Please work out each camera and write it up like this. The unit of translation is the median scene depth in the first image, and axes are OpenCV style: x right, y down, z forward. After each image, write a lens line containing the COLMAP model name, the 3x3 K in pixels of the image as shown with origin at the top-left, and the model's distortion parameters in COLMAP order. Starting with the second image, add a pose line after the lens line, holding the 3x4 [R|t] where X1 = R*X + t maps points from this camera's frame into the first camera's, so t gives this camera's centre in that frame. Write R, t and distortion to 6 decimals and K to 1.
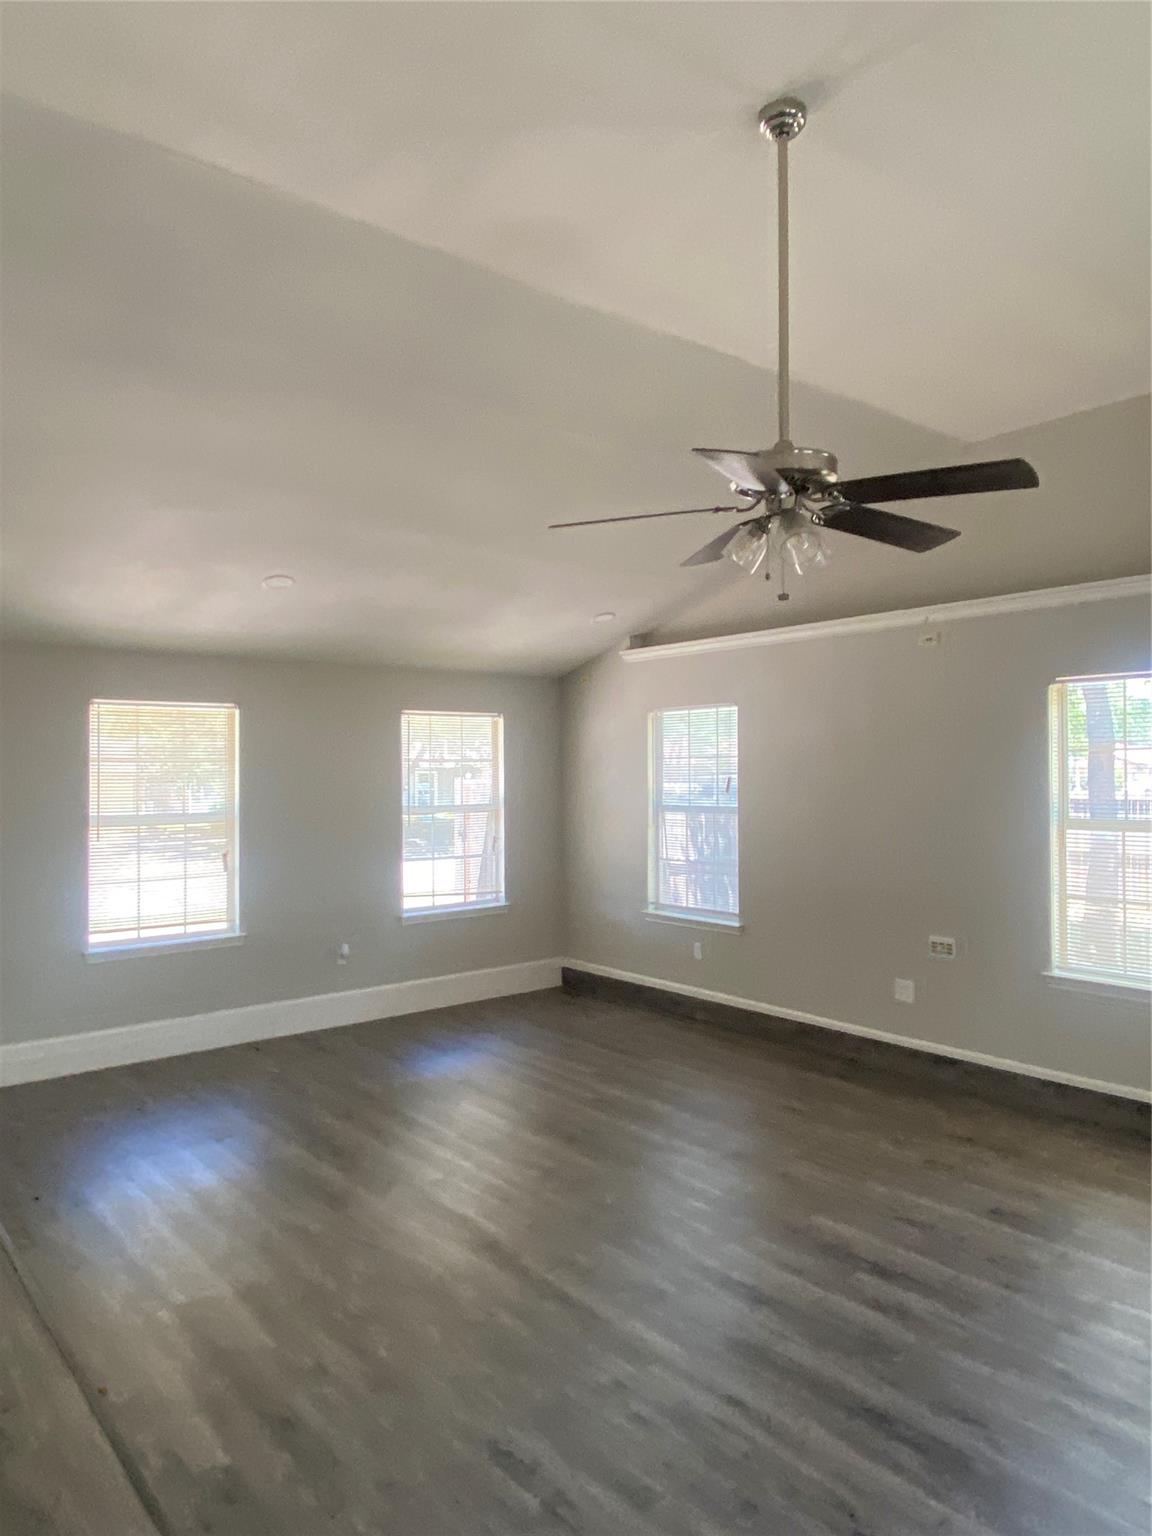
lens RADIAL K [[1034.9, 0, 576.9], [0, 1034.9, 763.9], [0, 0, 1]] dist [0.023869, 0.001094]
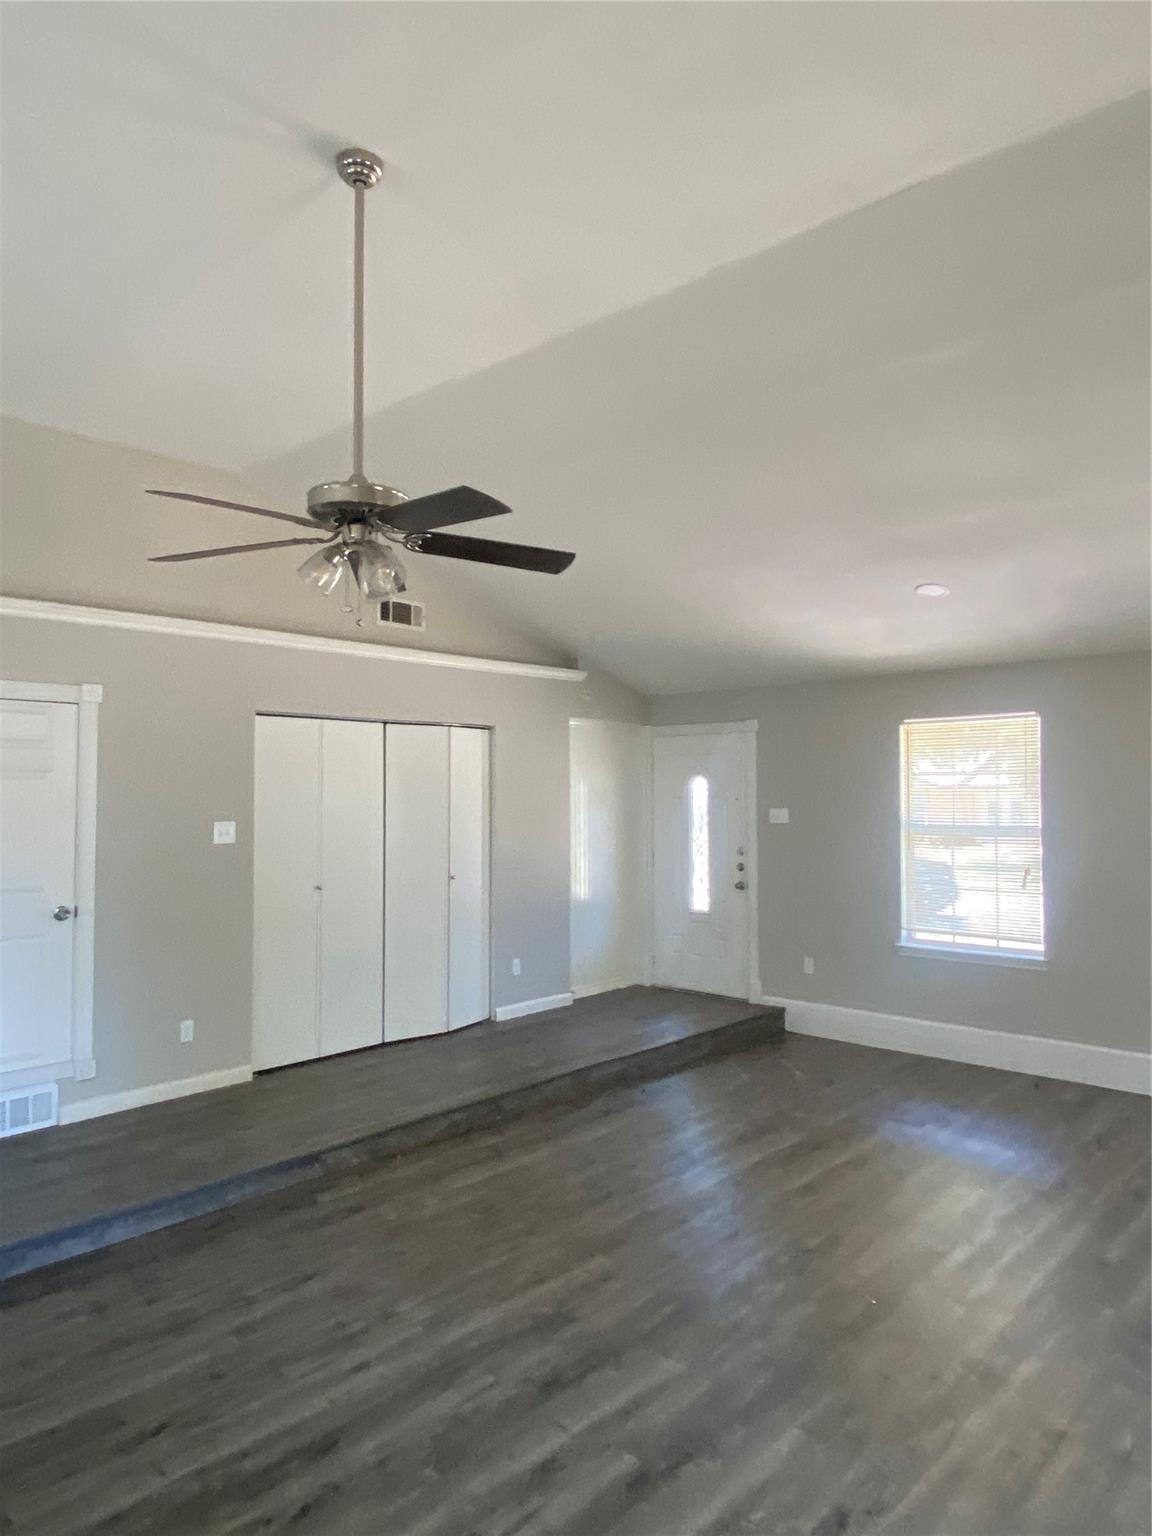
lens RADIAL K [[1034.9, 0, 577.3], [0, 1034.9, 771.3], [0, 0, 1]] dist [0.023869, 0.001094]
pose [[0.154490, -0.009594, -0.987948, 0.575394], [0.012420, 0.999893, -0.007767, -0.002136], [0.987916, -0.011071, 0.154593, 0.480717]]
